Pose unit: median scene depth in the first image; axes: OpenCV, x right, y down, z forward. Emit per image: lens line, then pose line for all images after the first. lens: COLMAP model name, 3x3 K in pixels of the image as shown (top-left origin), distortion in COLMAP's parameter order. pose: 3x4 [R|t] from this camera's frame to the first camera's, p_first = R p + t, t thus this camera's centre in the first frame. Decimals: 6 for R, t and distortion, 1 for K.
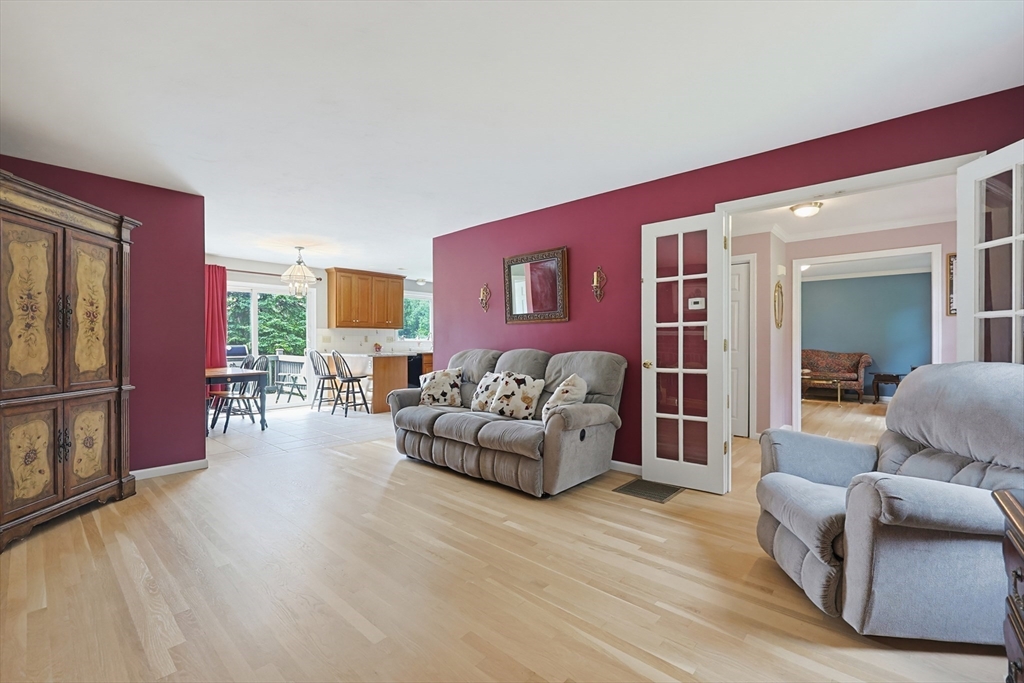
lens RADIAL K [[437.1, 0, 520.6], [0, 437.1, 340.2], [0, 0, 1]] dist [-0.002687, 0.000422]
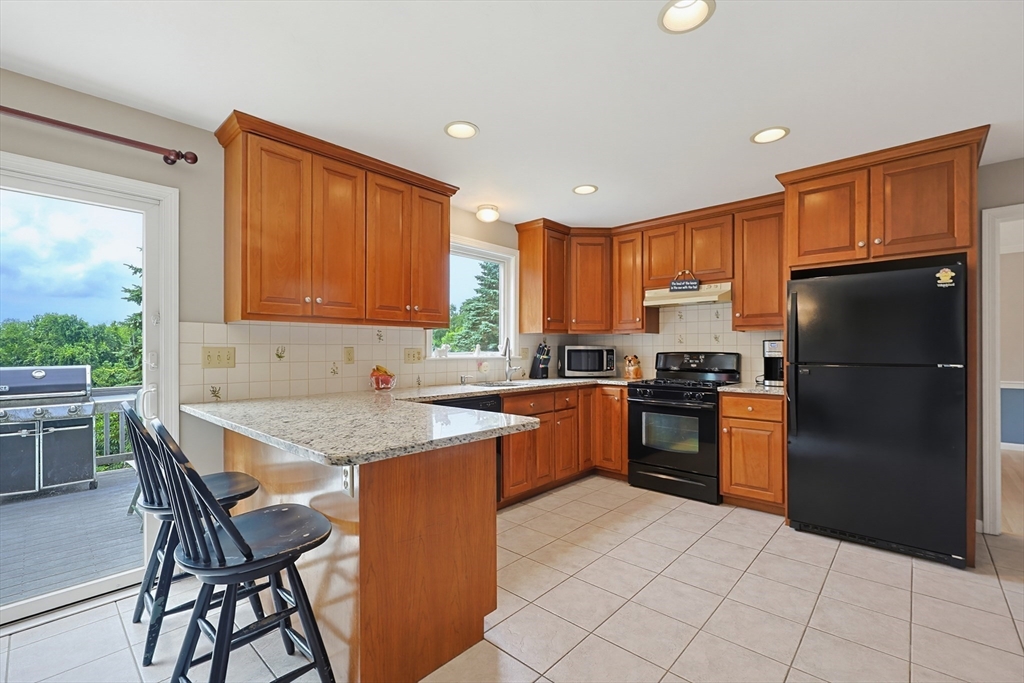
lens RADIAL K [[437.1, 0, 515.8], [0, 437.1, 347.9], [0, 0, 1]] dist [-0.002687, 0.000422]
pose [[0.999690, 0.000346, -0.024897, -0.206880], [-0.000383, 0.999999, -0.001479, -0.007648], [0.024897, 0.001488, 0.999689, 0.641293]]
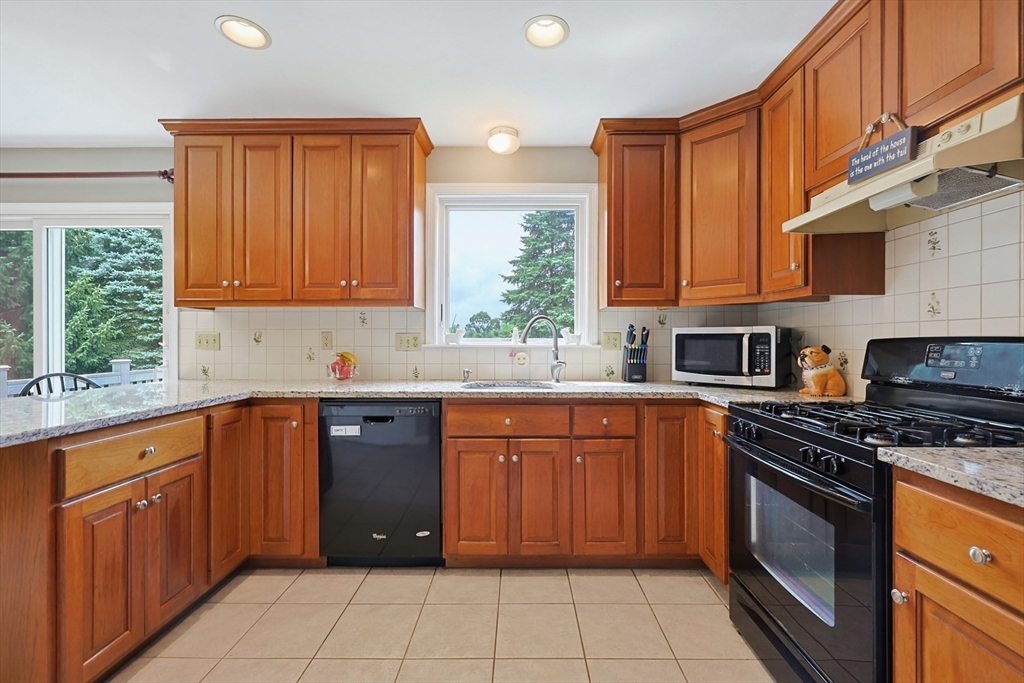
lens RADIAL K [[437.1, 0, 515.1], [0, 437.1, 338.6], [0, 0, 1]] dist [-0.002687, 0.000422]
pose [[0.656853, -0.000867, -0.754018, -0.005246], [0.000849, 1.000000, -0.000410, -0.003282], [0.754018, -0.000371, 0.656853, 0.886525]]
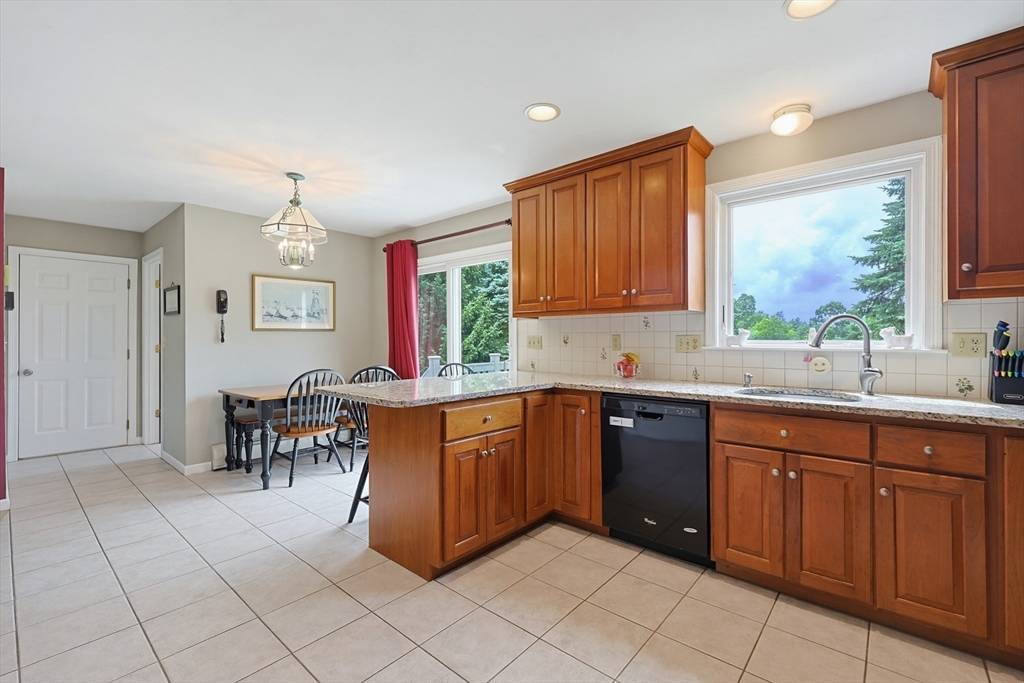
lens RADIAL K [[437.1, 0, 522.5], [0, 437.1, 336.7], [0, 0, 1]] dist [-0.002687, 0.000422]
pose [[0.025101, -0.000449, -0.999685, 0.029402], [0.005189, 0.999986, -0.000319, -0.007263], [0.999671, -0.005179, 0.025103, 0.905852]]
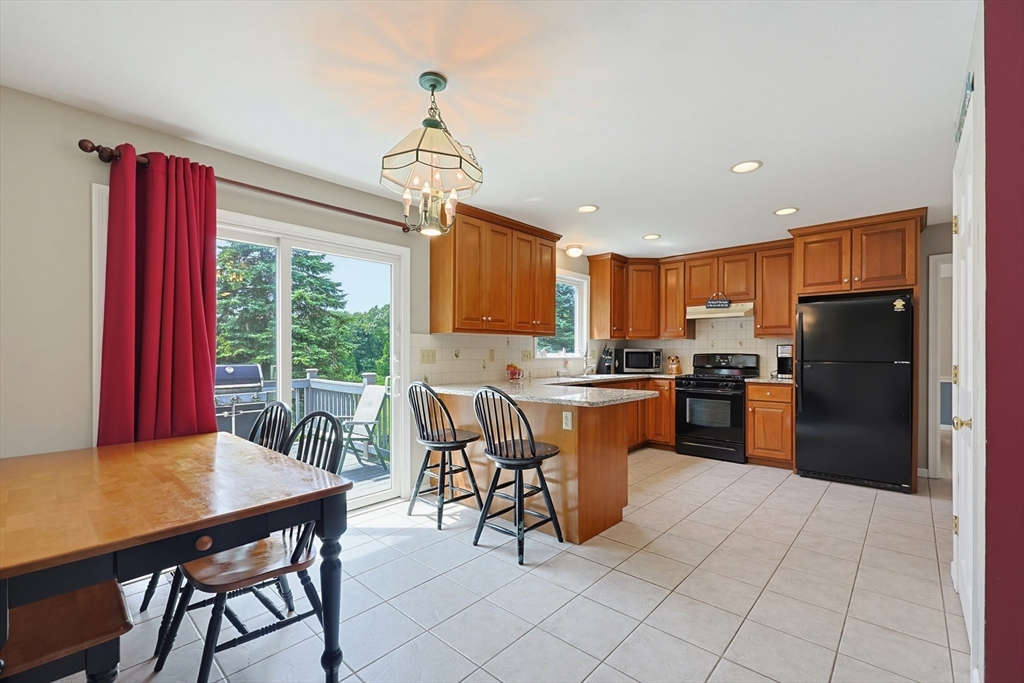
lens RADIAL K [[437.1, 0, 521.7], [0, 437.1, 353.5], [0, 0, 1]] dist [-0.002687, 0.000422]
pose [[0.999931, 0.001130, -0.011729, -0.311819], [-0.001060, 0.999982, 0.005889, -0.007547], [0.011736, -0.005876, 0.999914, 0.483540]]
